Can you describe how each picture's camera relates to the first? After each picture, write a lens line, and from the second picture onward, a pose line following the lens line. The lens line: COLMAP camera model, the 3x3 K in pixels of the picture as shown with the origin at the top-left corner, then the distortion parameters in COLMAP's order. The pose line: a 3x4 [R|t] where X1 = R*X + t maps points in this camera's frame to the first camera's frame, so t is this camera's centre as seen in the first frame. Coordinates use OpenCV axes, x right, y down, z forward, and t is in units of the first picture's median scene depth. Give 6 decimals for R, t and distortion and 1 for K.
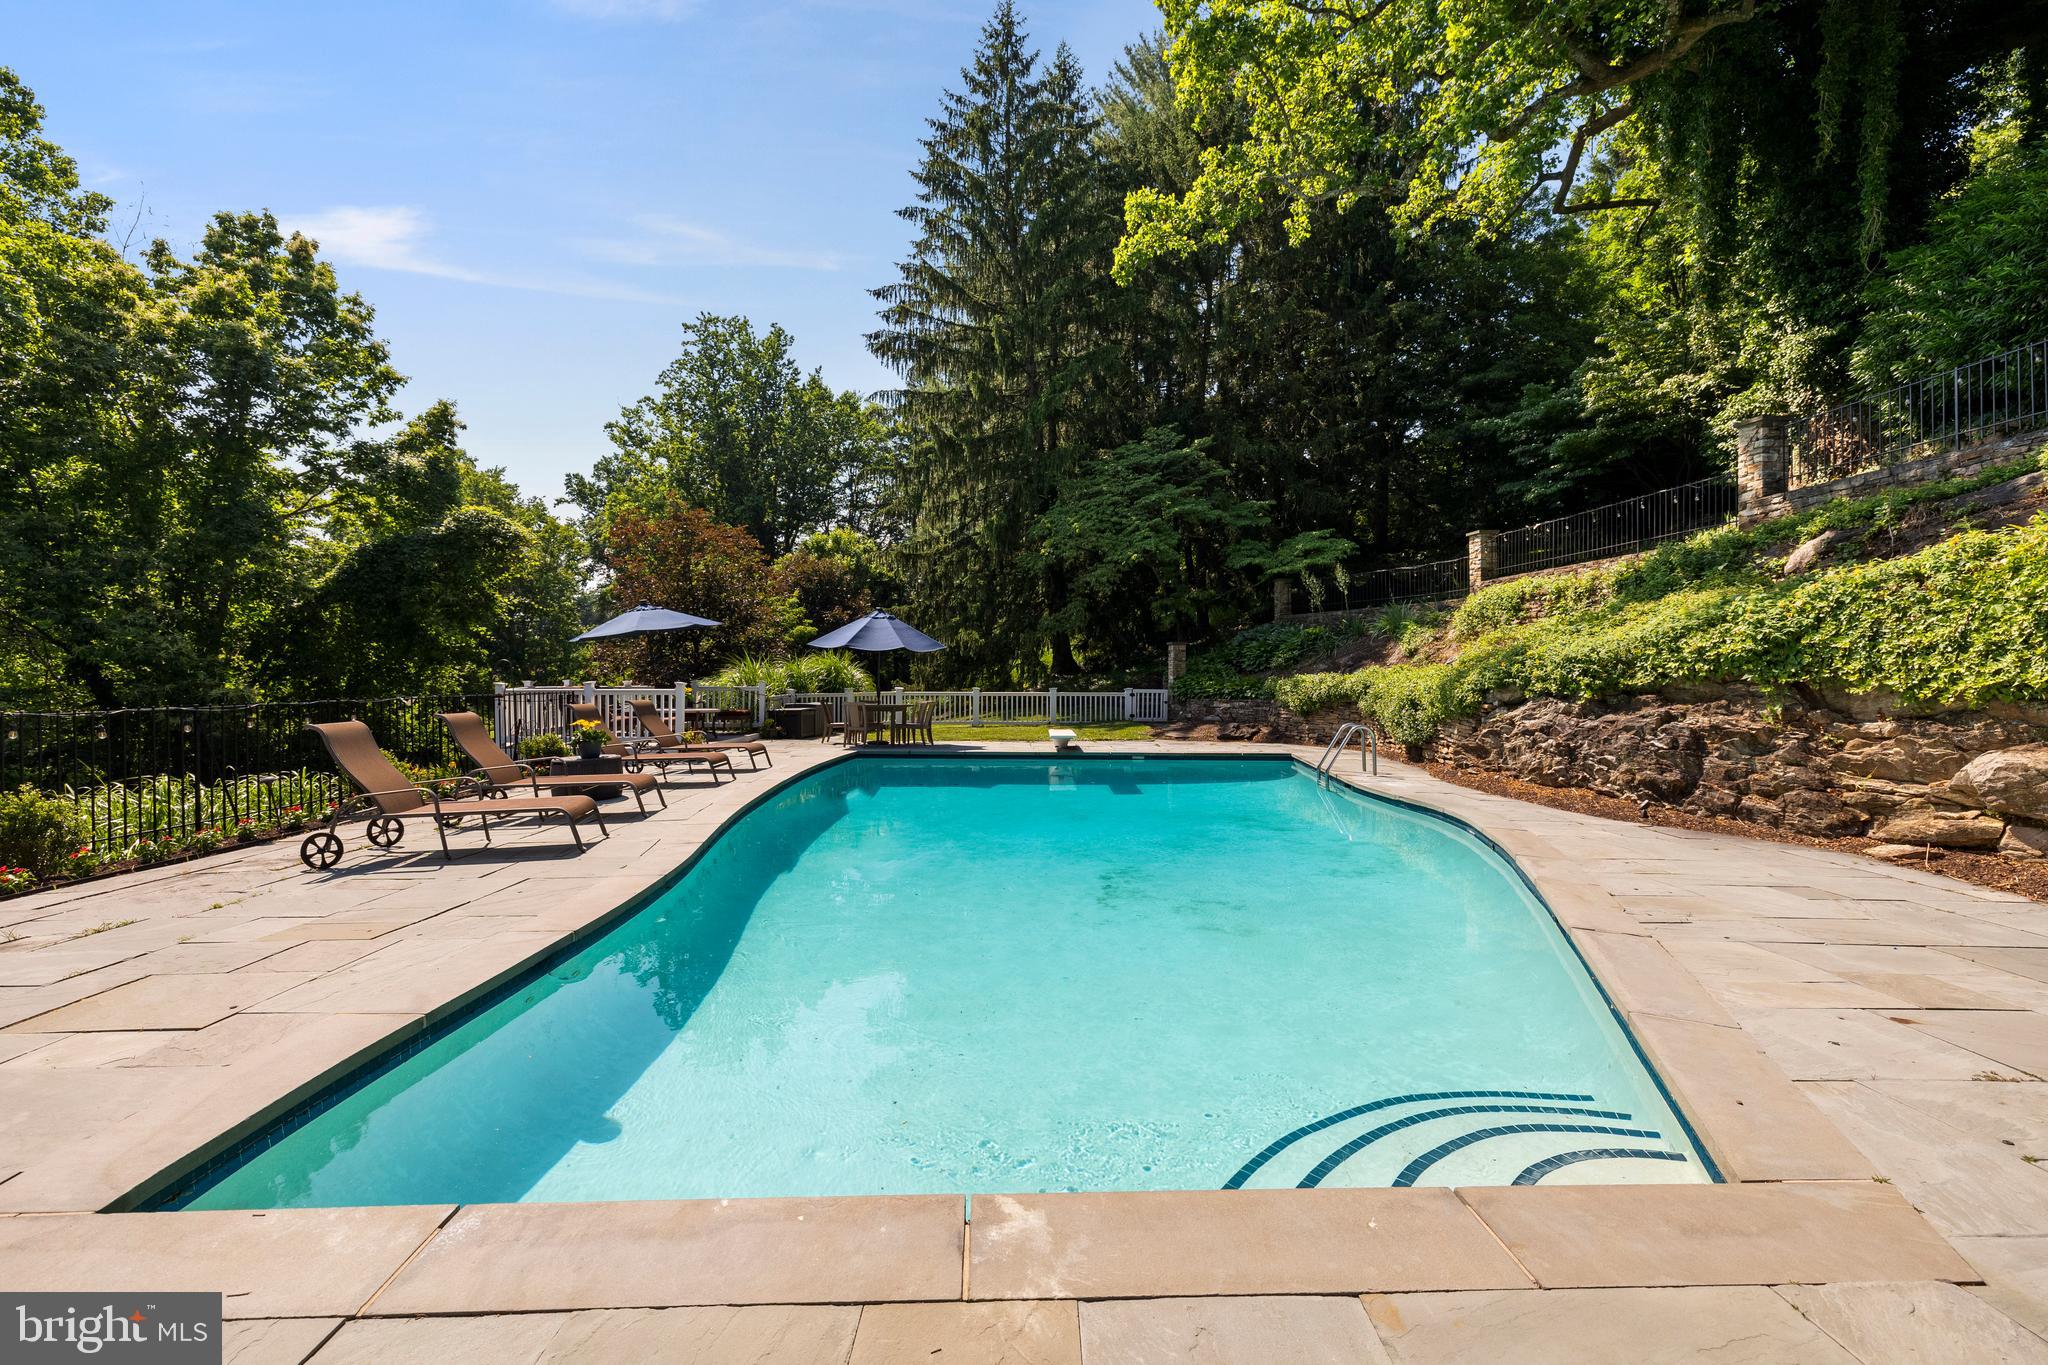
lens RADIAL K [[879.4, 0, 1017.6], [0, 879.4, 661.3], [0, 0, 1]] dist [0.000963, -0.000946]
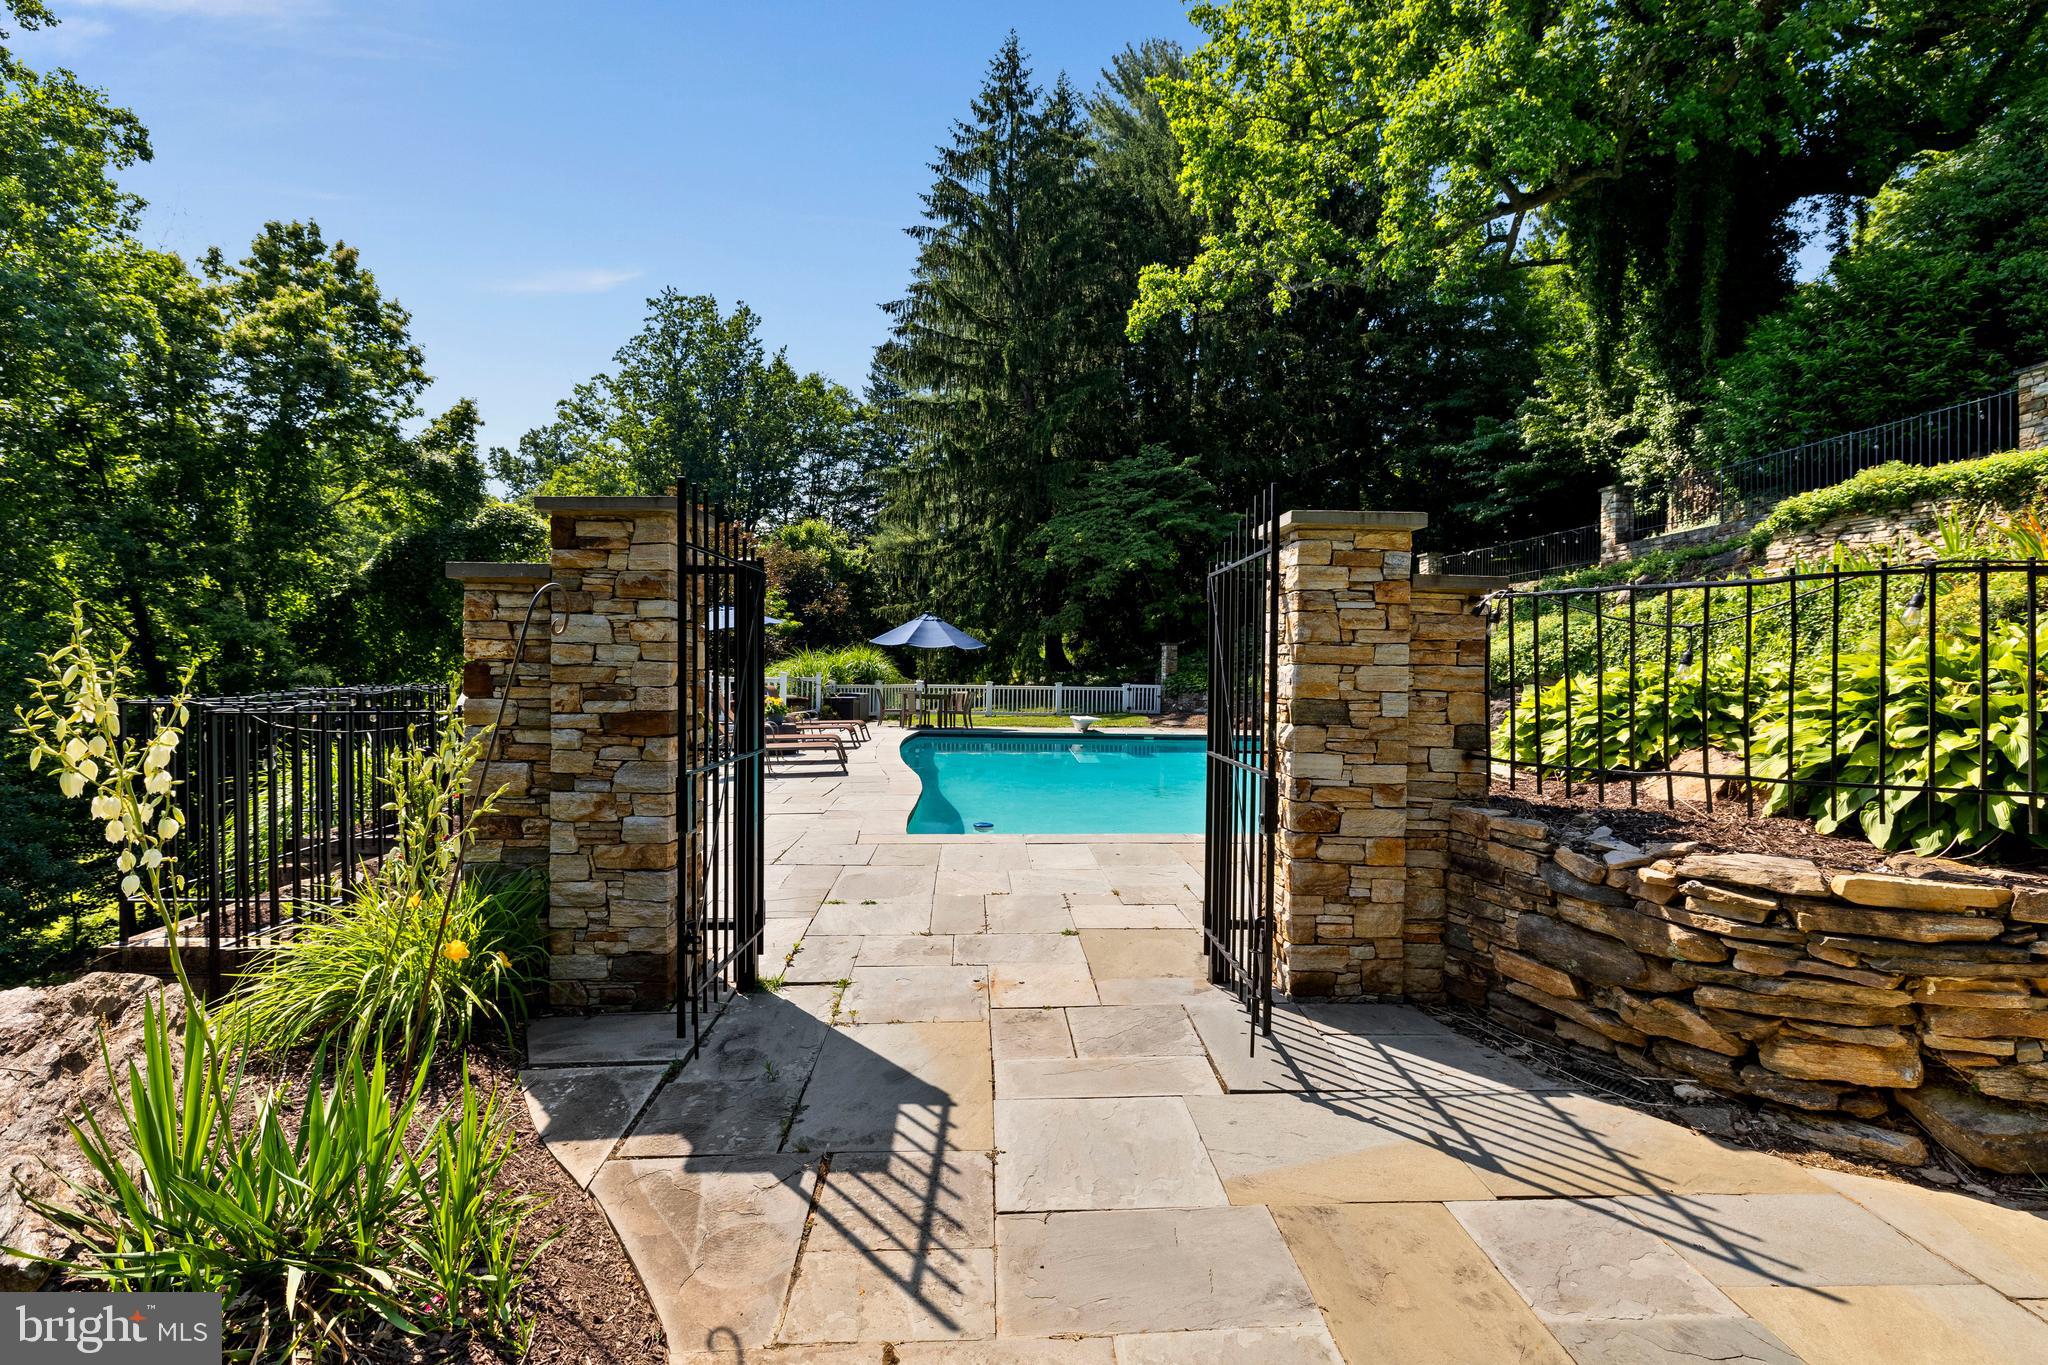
lens RADIAL K [[965.8, 0, 1024.5], [0, 965.8, 661.6], [0, 0, 1]] dist [-0.013638, -0.000488]
pose [[0.998187, 0.012505, 0.058881, -0.064999], [-0.012746, 0.999912, 0.003723, -0.000125], [-0.058829, -0.004467, 0.998258, -0.187573]]
